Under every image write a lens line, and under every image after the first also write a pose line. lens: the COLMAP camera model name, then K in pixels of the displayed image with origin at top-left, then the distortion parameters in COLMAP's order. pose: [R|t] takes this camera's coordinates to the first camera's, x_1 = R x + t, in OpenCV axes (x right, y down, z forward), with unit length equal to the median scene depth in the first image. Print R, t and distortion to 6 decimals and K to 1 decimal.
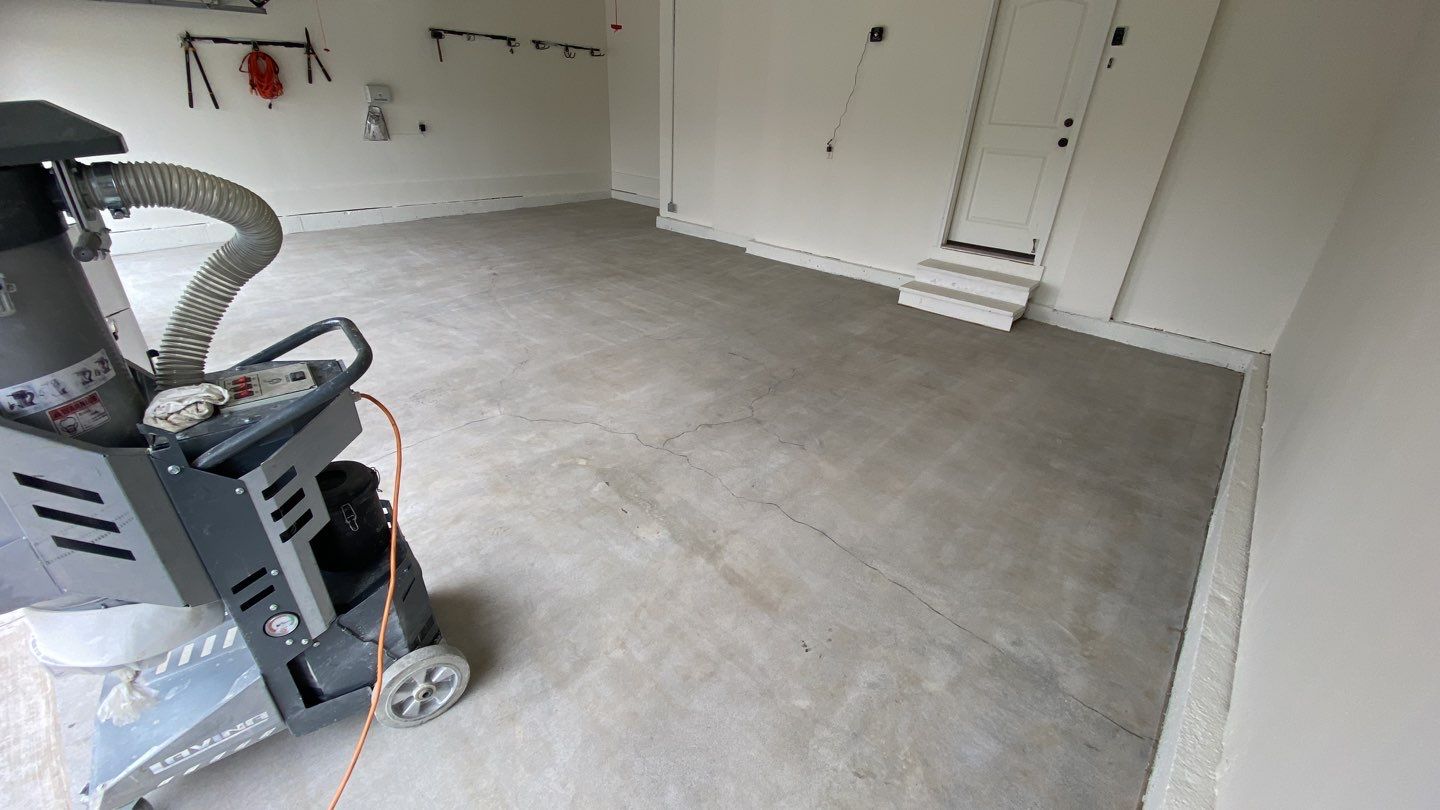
lens RADIAL K [[586.3, 0, 719.4], [0, 586.3, 405.1], [0, 0, 1]] dist [0.000109, -0.012376]
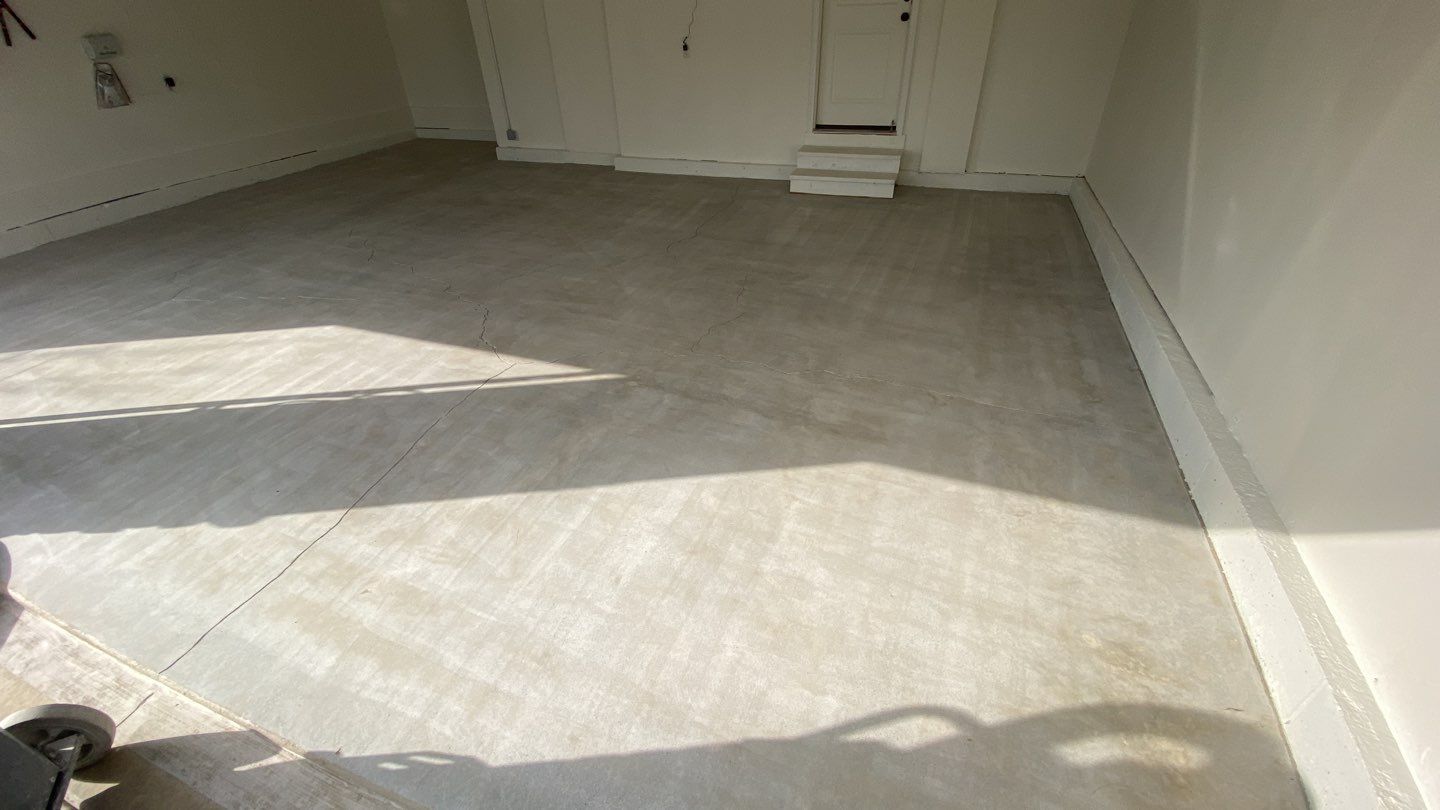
lens RADIAL K [[586.3, 0, 722.4], [0, 586.3, 407.1], [0, 0, 1]] dist [0.000109, -0.012376]
pose [[0.924259, -0.269966, 0.269932, -0.208764], [0.234963, 0.959543, 0.155142, 0.009525], [-0.300895, -0.079967, 0.950299, -0.013522]]
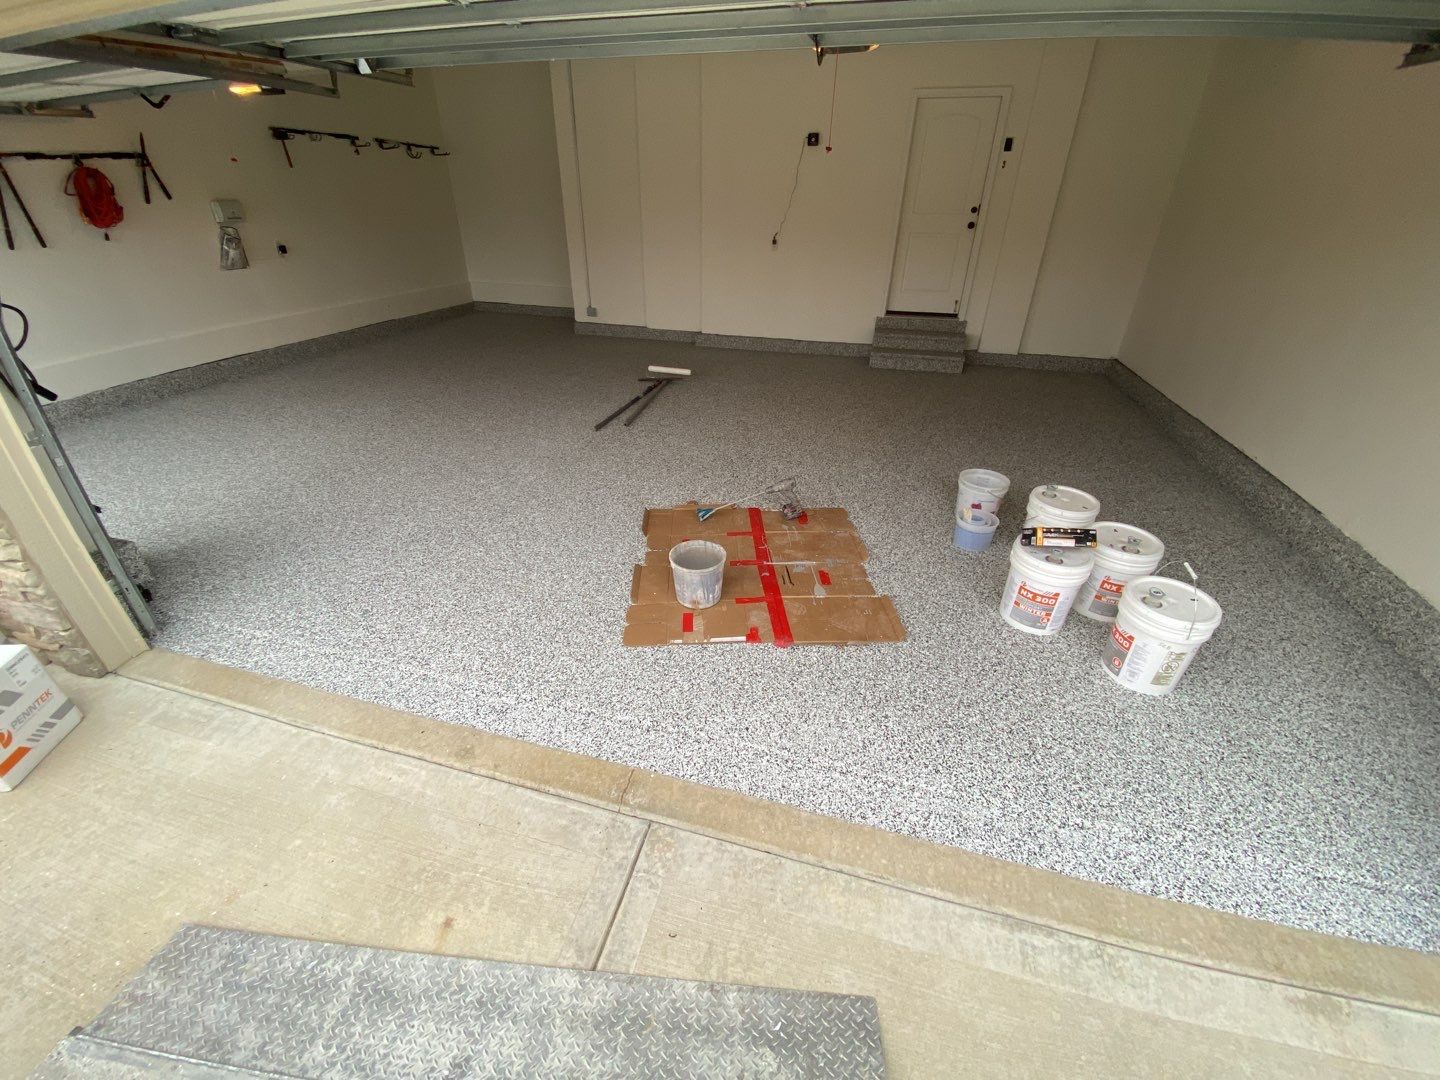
lens RADIAL K [[583.8, 0, 719.4], [0, 583.8, 536.3], [0, 0, 1]] dist [0.006870, -0.014496]
pose [[0.893591, -0.253842, 0.370215, -0.531719], [0.231113, 0.967208, 0.105336, -0.031916], [-0.384814, -0.008566, 0.922954, -0.013779]]
